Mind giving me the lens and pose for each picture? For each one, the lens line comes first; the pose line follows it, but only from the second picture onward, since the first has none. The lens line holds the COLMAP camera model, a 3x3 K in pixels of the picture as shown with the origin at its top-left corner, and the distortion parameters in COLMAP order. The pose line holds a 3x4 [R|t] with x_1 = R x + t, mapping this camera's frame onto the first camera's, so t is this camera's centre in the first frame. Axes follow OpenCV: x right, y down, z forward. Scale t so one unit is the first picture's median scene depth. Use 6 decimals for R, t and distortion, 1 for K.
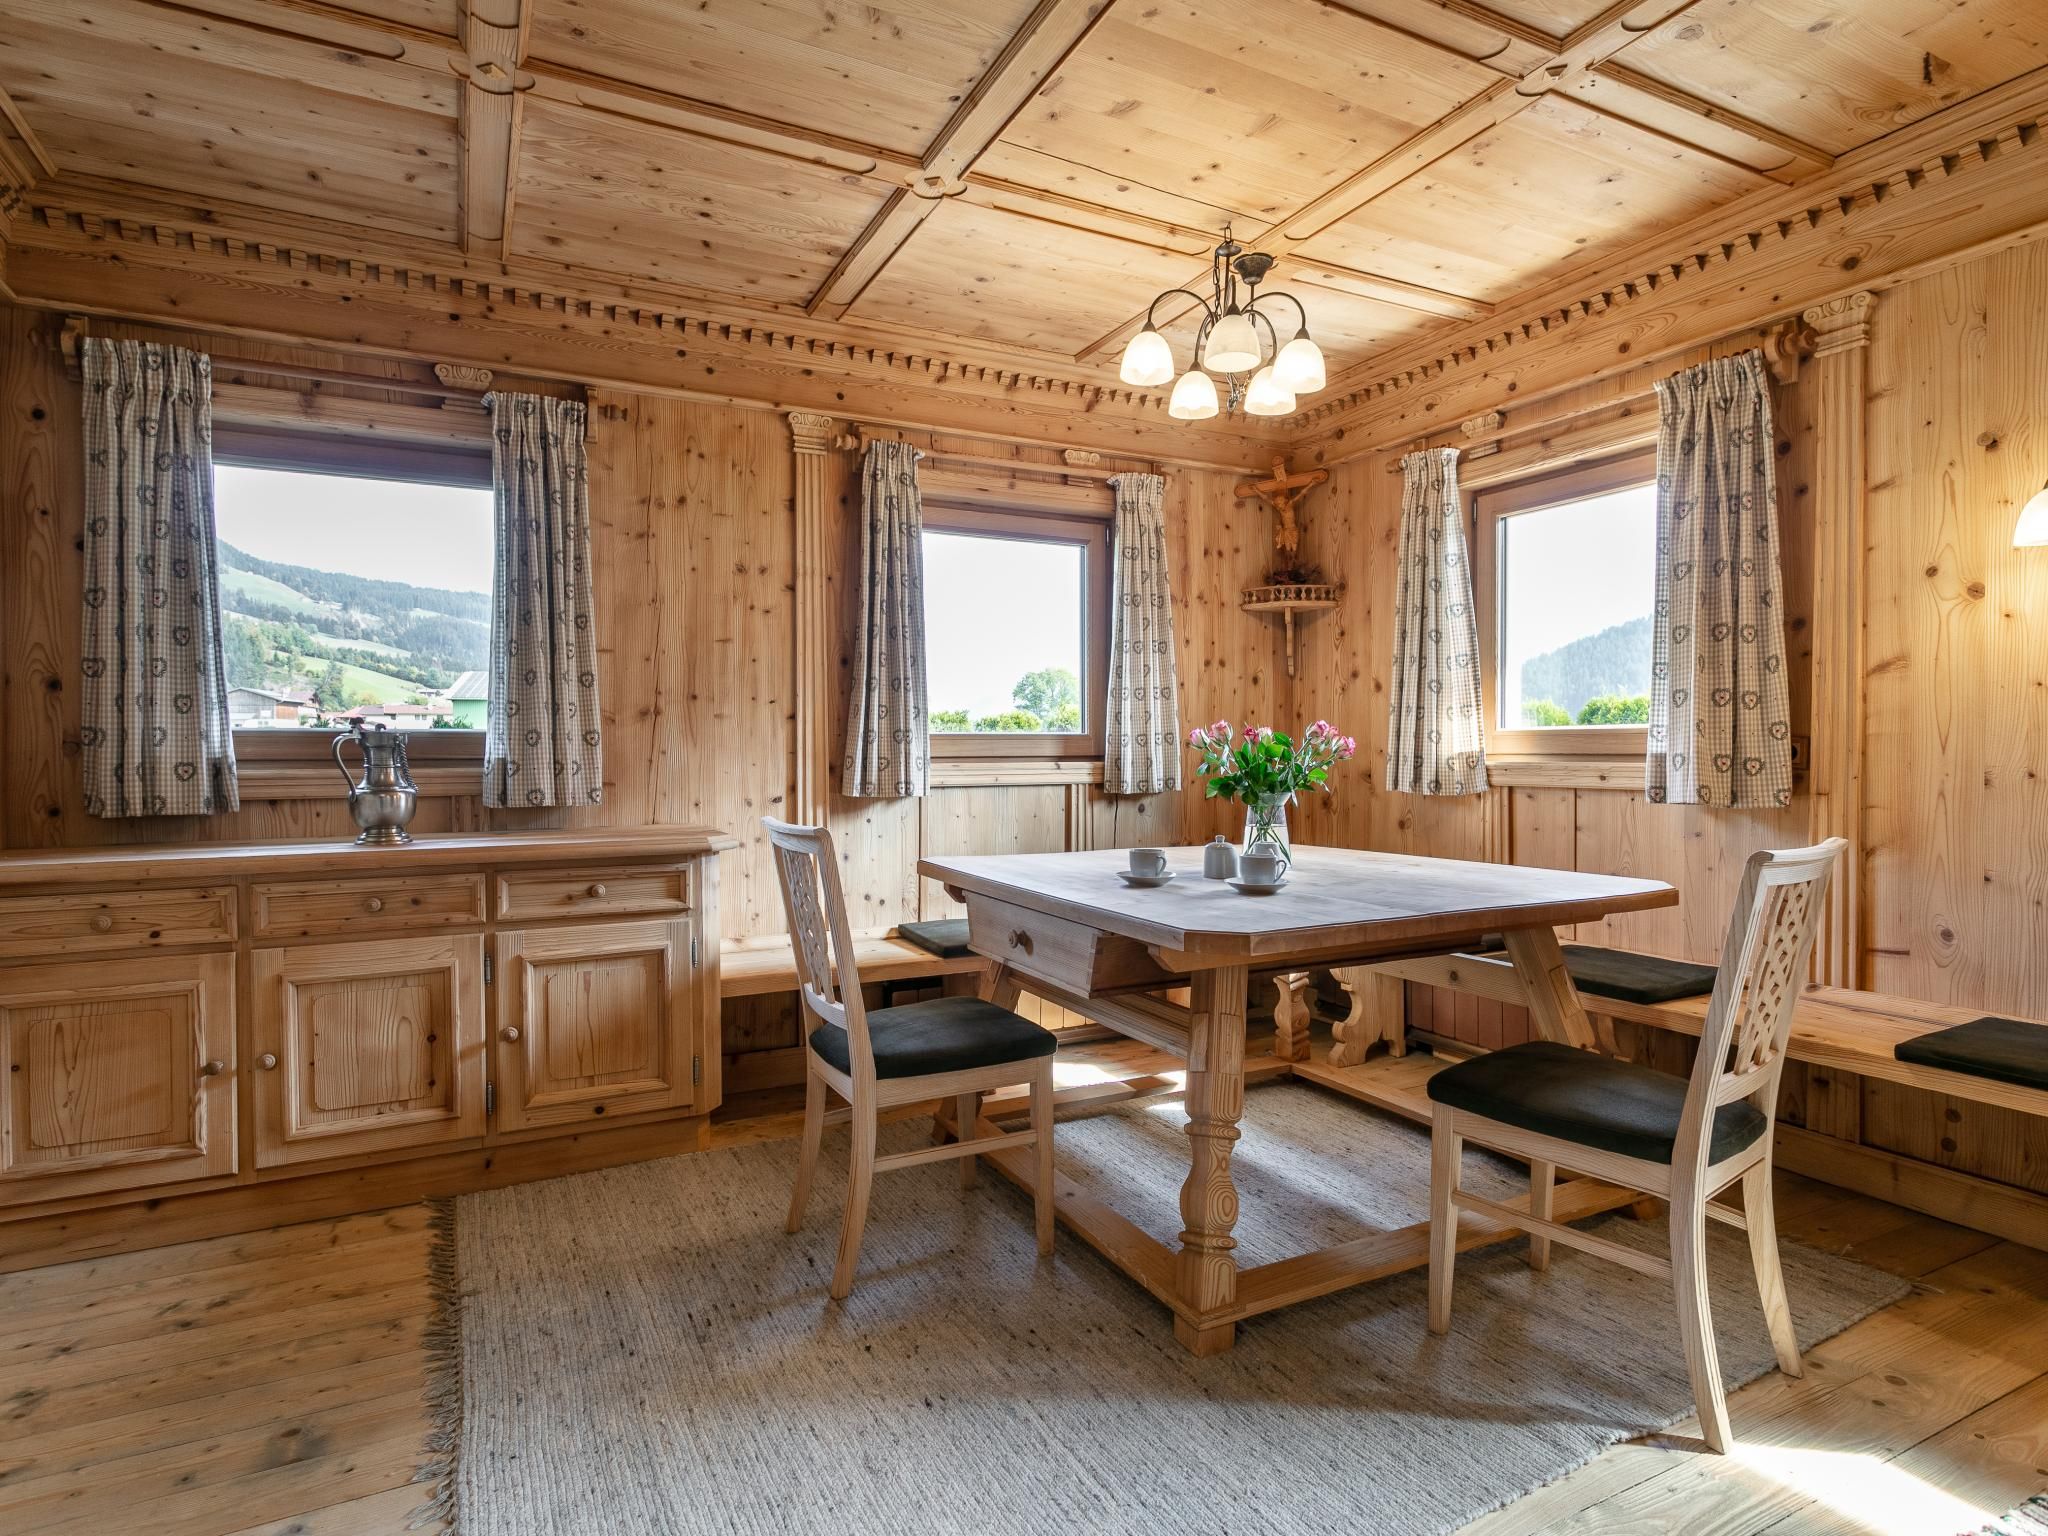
lens RADIAL K [[1101.6, 0, 1025.0], [0, 1101.6, 769.4], [0, 0, 1]] dist [0.002239, 0.001939]
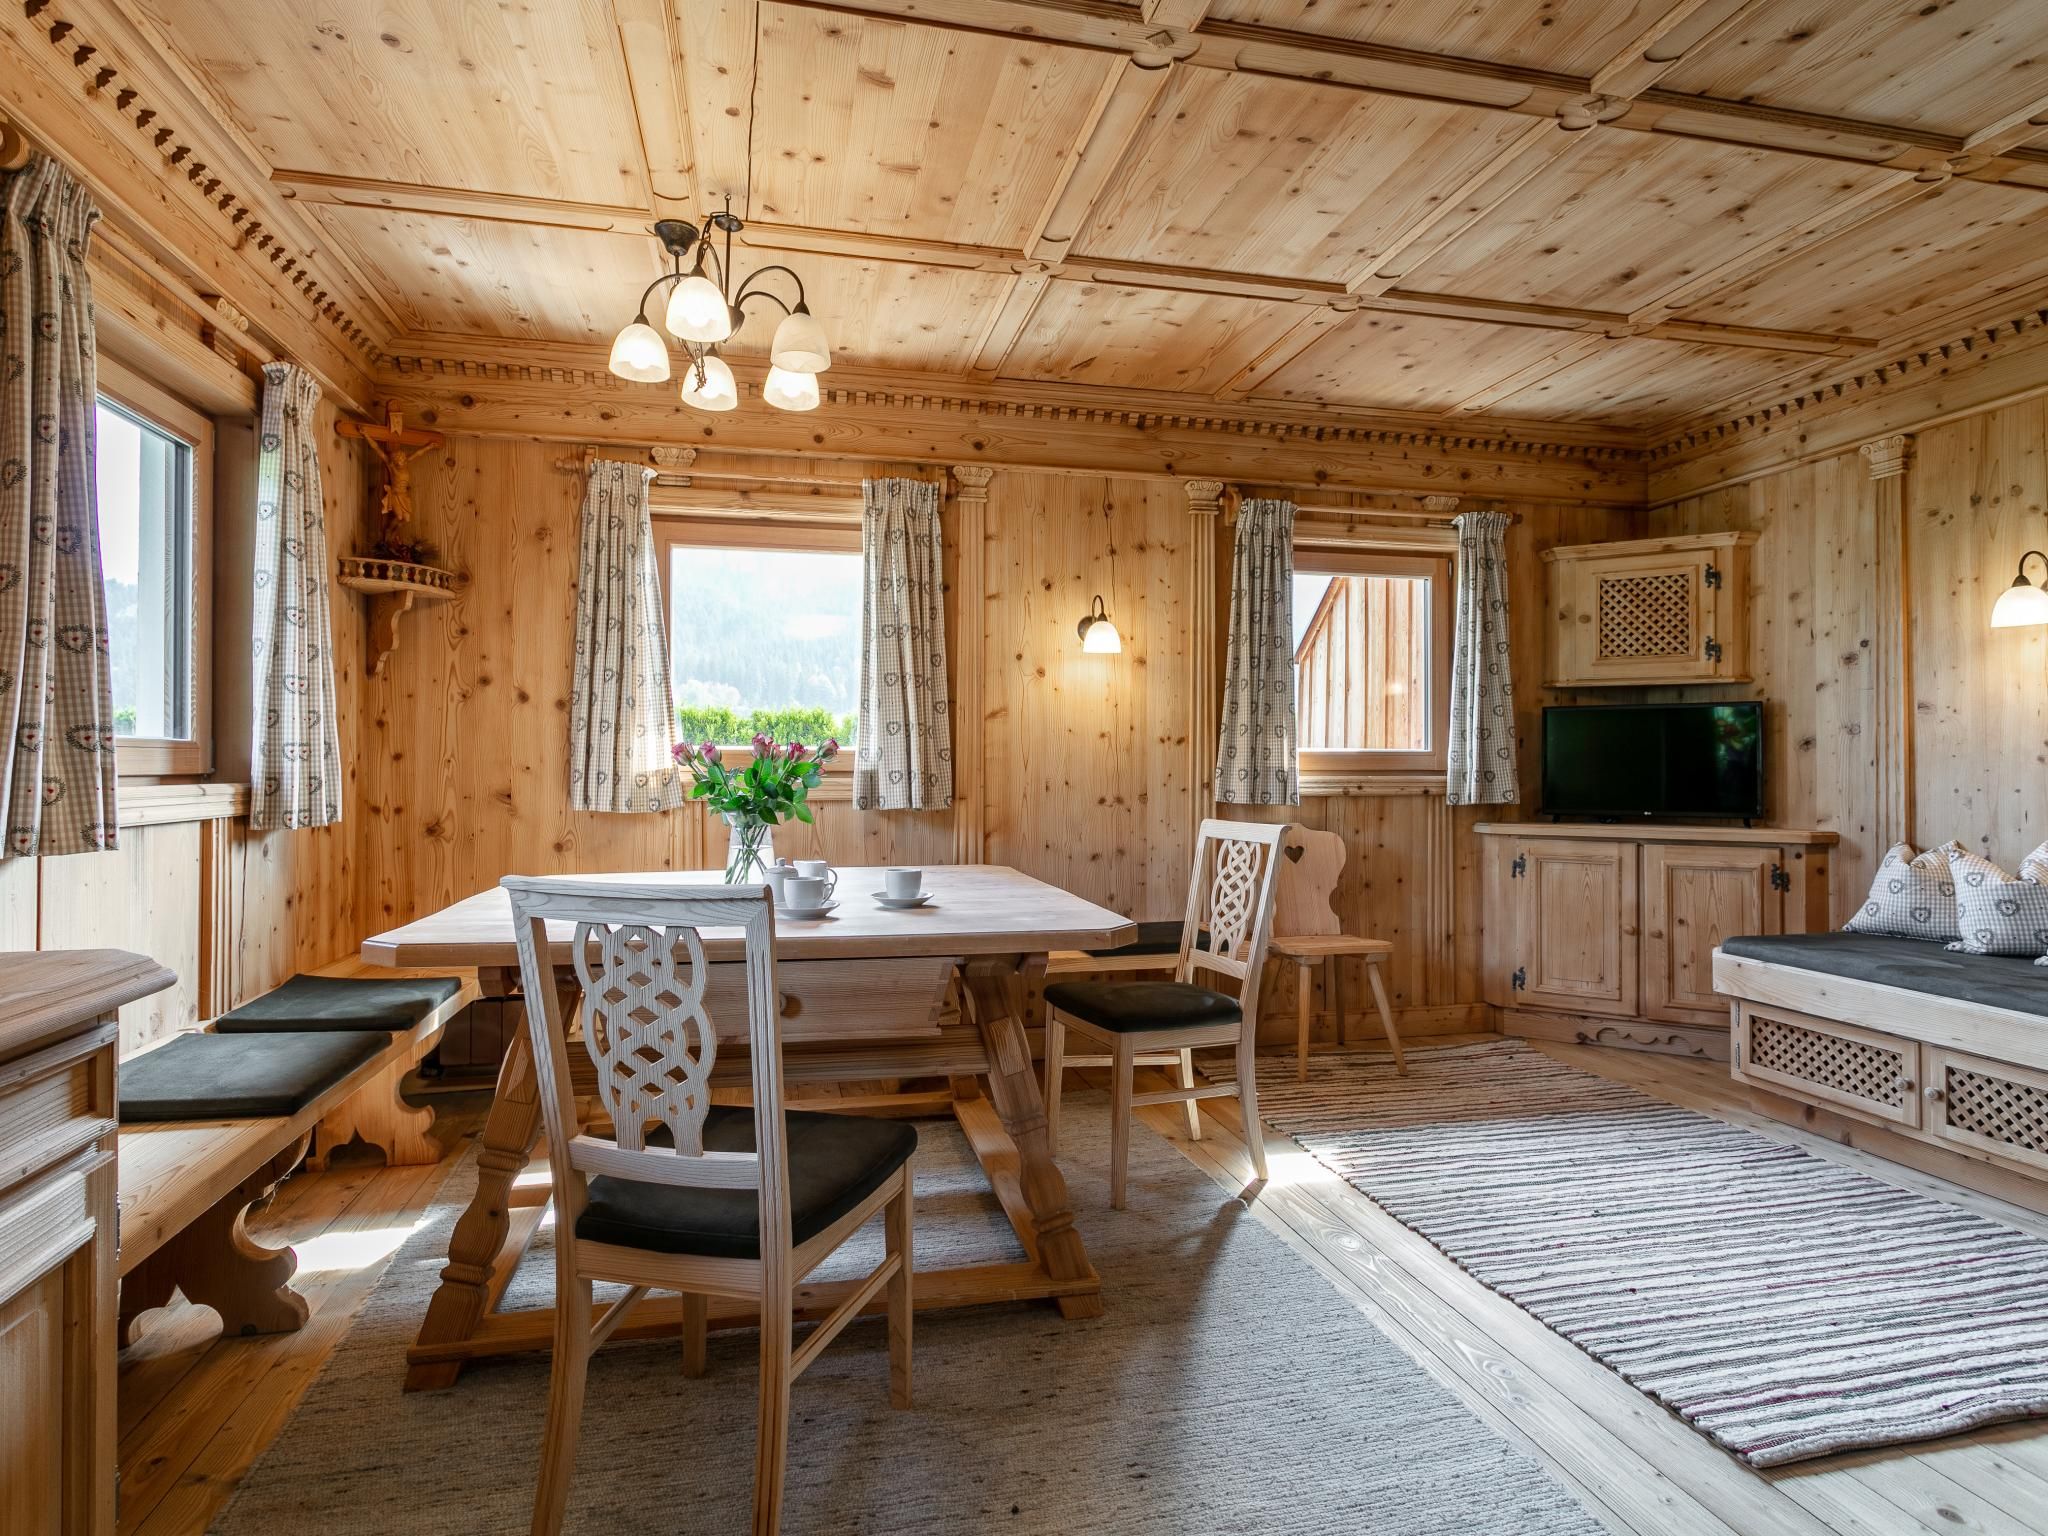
lens RADIAL K [[1101.6, 0, 1024.1], [0, 1101.6, 759.6], [0, 0, 1]] dist [0.002239, 0.001939]
pose [[0.243676, 0.010119, 0.969804, -0.505049], [0.015086, 0.999785, -0.014223, -0.005292], [-0.969739, 0.018096, 0.243471, 0.424474]]
